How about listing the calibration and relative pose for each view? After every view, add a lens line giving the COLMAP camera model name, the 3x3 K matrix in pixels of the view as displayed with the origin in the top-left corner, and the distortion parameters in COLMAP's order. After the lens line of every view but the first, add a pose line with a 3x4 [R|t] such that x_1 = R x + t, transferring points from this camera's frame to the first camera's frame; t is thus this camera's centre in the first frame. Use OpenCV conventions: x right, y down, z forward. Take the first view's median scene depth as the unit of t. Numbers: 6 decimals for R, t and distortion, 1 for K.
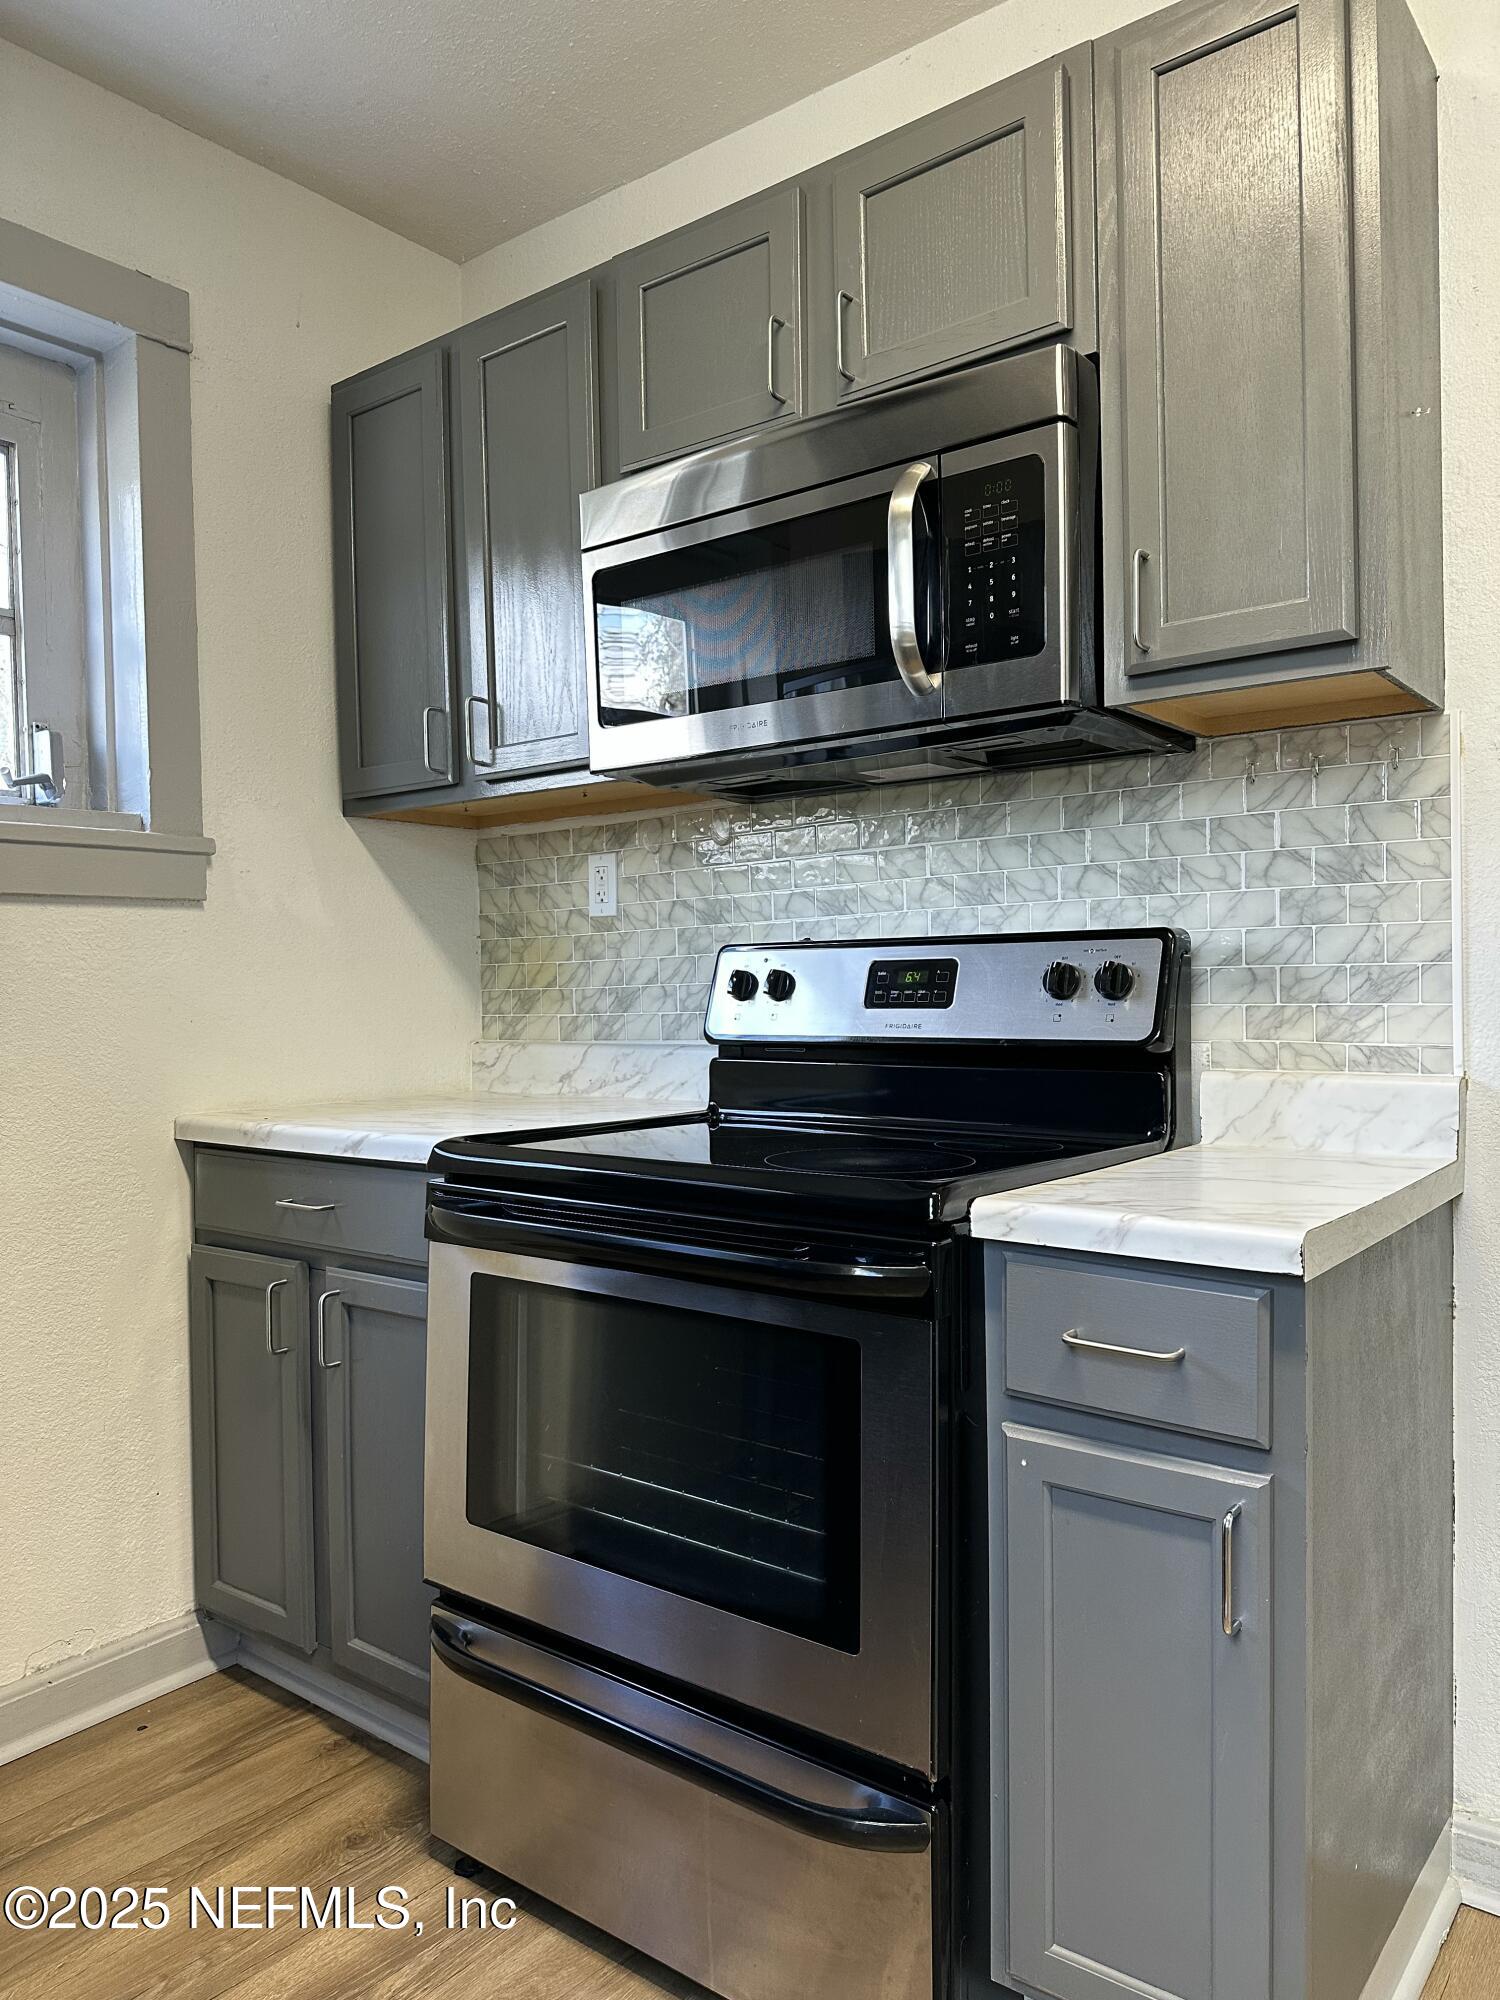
lens RADIAL K [[1392.0, 0, 767.7], [0, 1392.0, 1007.9], [0, 0, 1]] dist [0.069081, -0.093634]
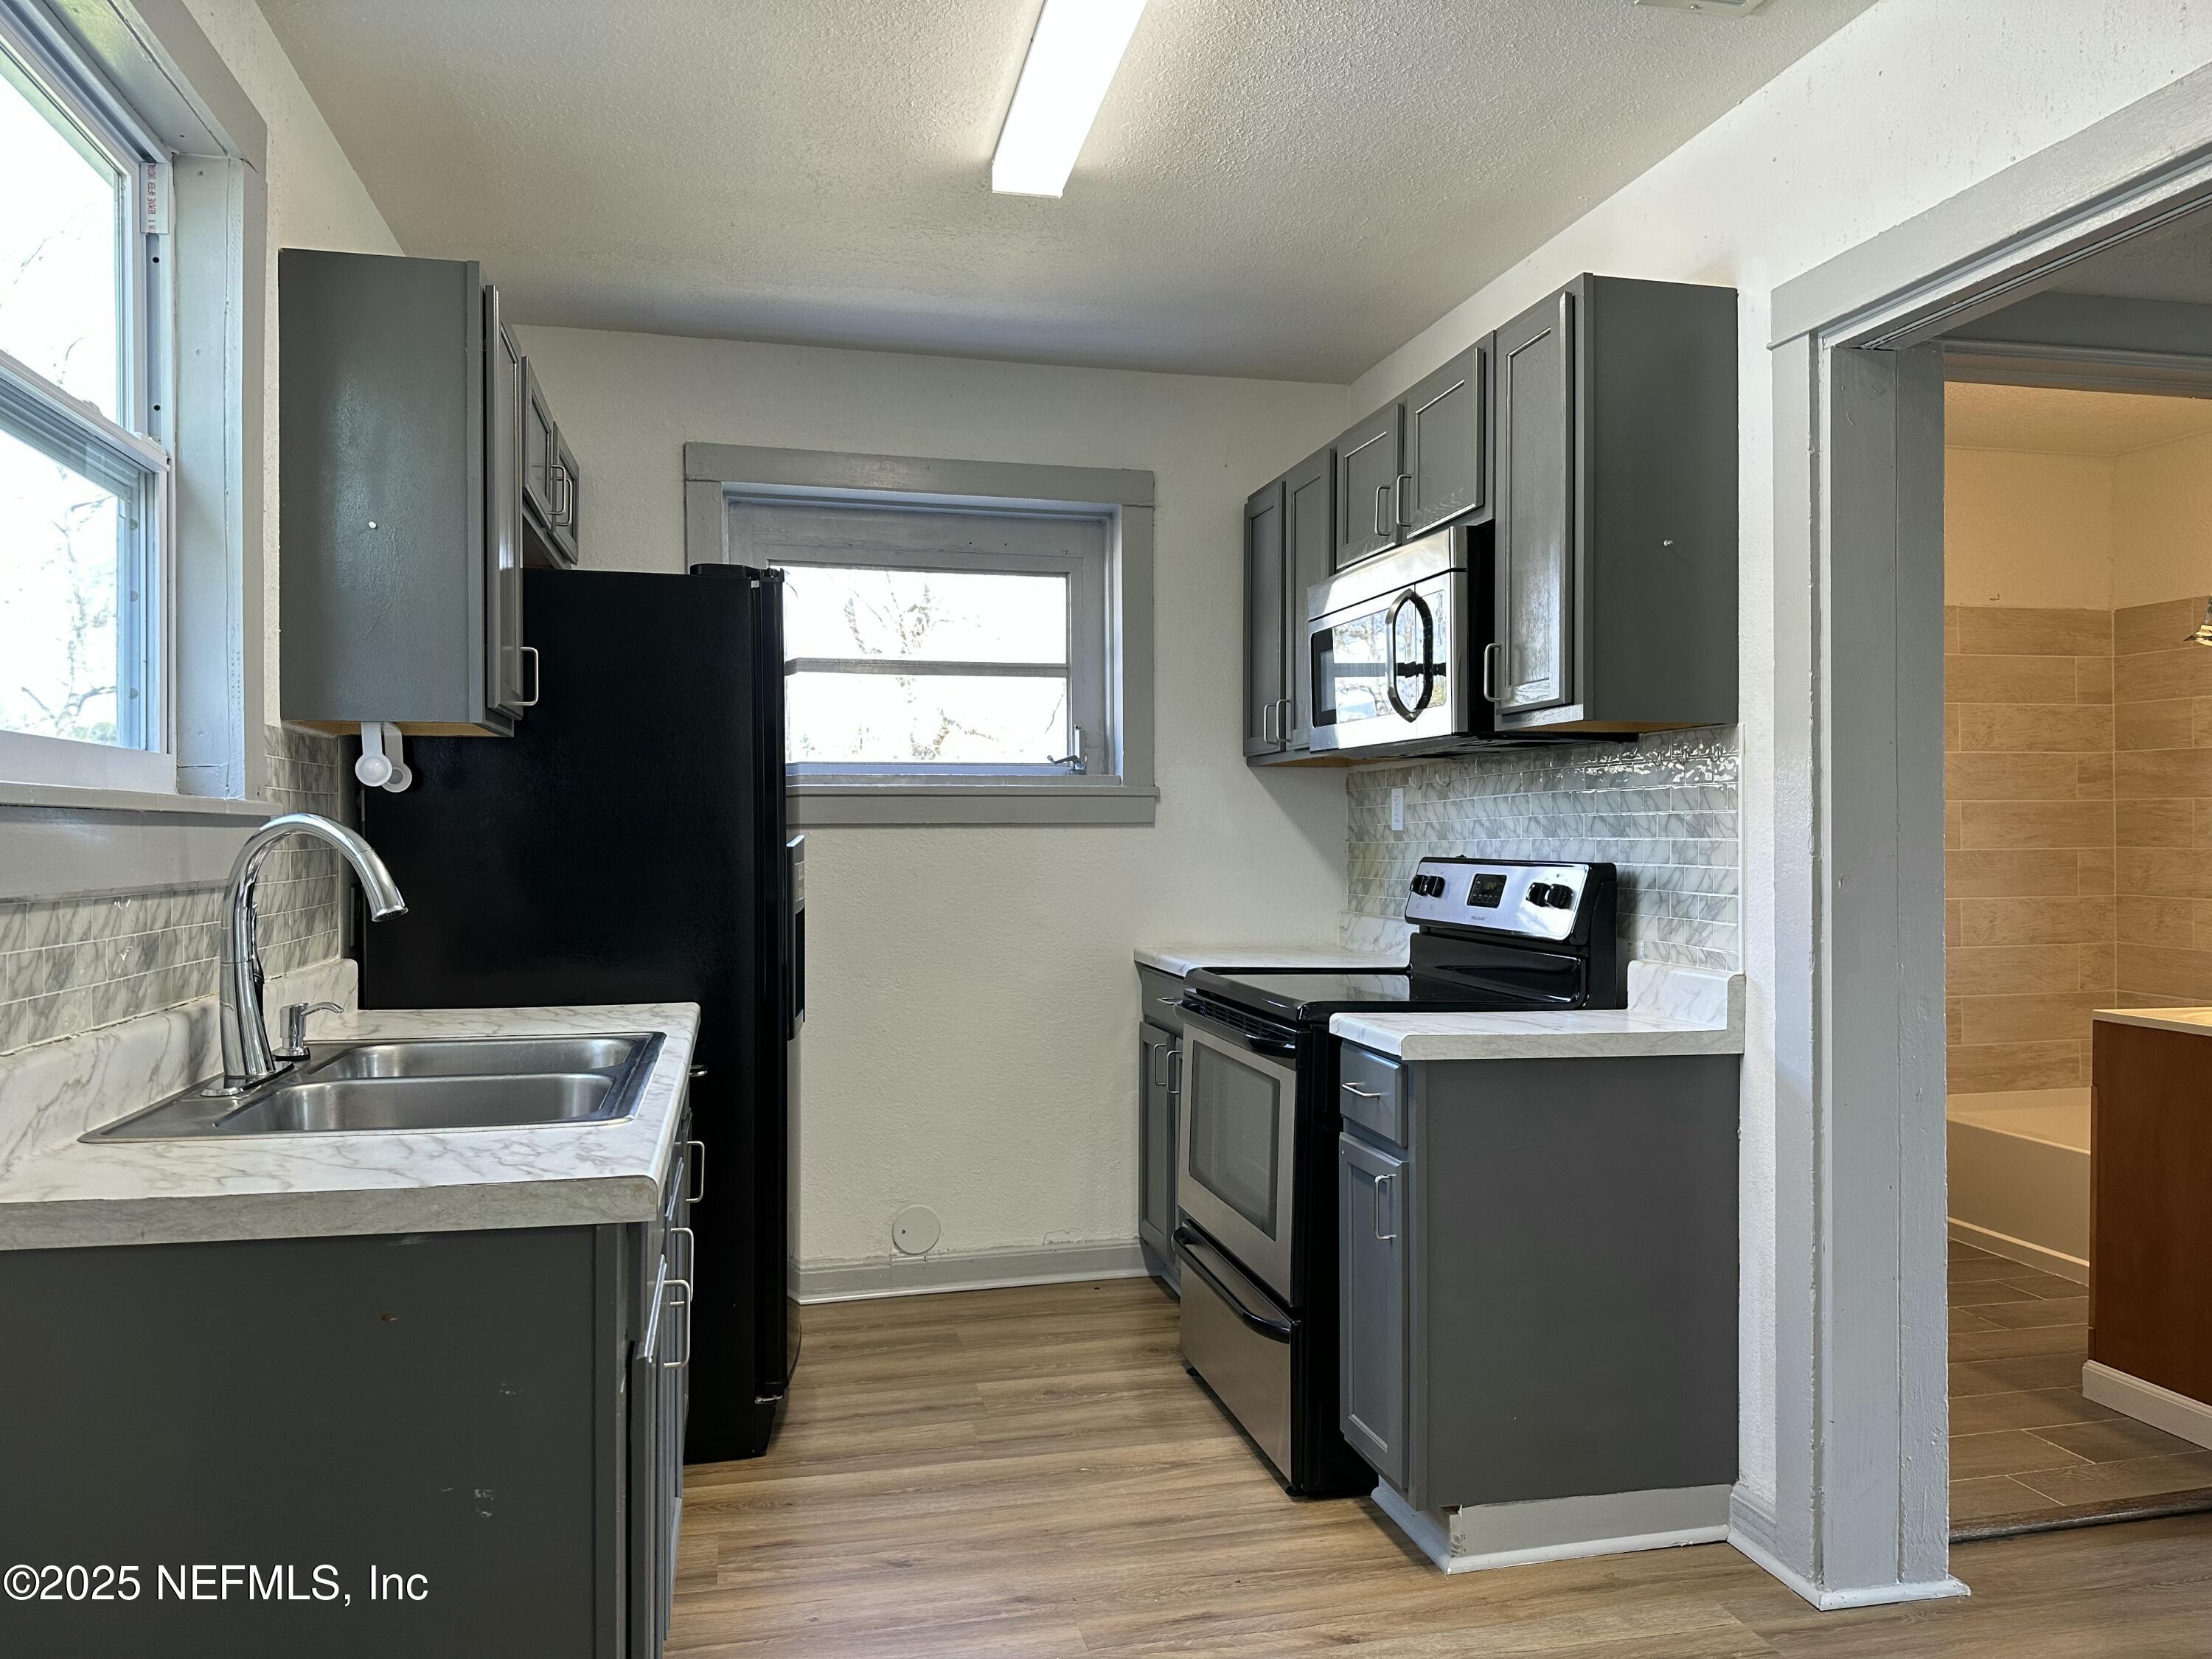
lens RADIAL K [[1539.5, 0, 1100.4], [0, 1539.5, 826.5], [0, 0, 1]] dist [0.069081, -0.093634]
pose [[0.775907, 0.014379, -0.630684, 0.777859], [-0.025582, 0.999635, -0.008682, -0.057385], [0.630329, 0.022871, 0.775991, -0.526850]]
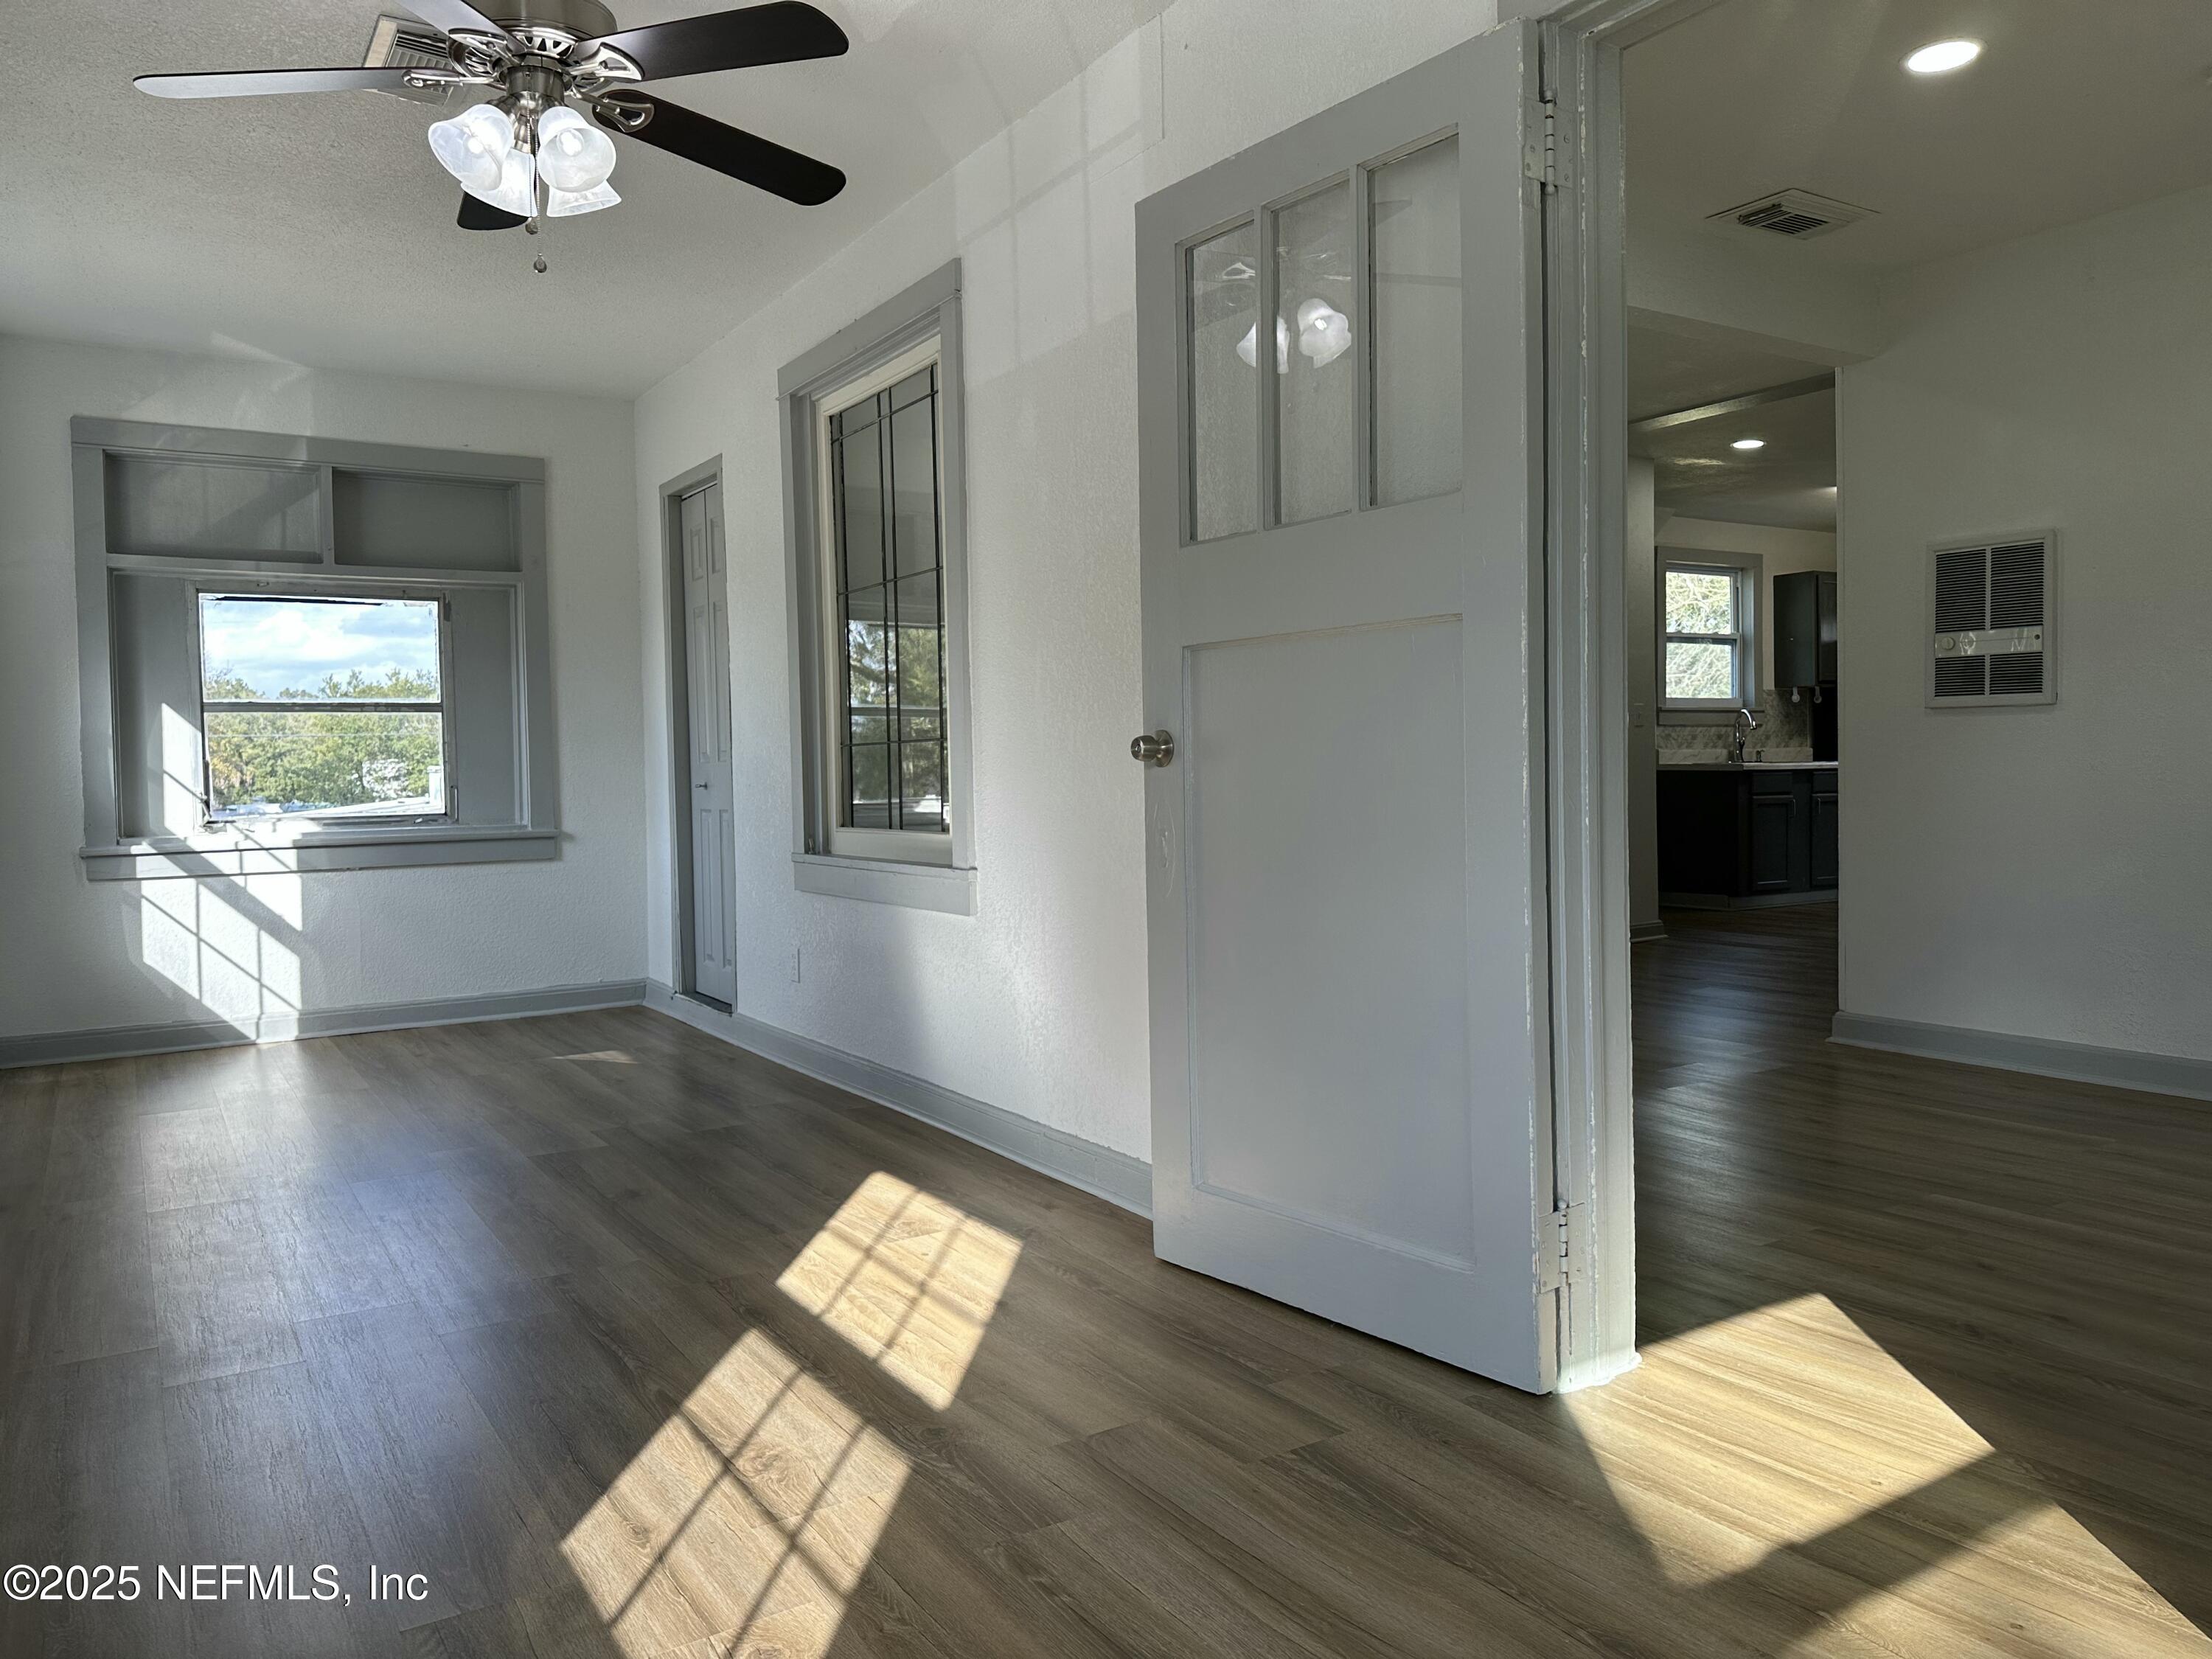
lens RADIAL K [[1539.5, 0, 1115.5], [0, 1539.5, 827.6], [0, 0, 1]] dist [0.069081, -0.093634]
pose [[-0.342378, 0.062058, -0.937511, 4.940584], [0.005084, 0.997924, 0.064200, -0.016937], [0.939549, 0.017214, -0.341983, -0.282372]]
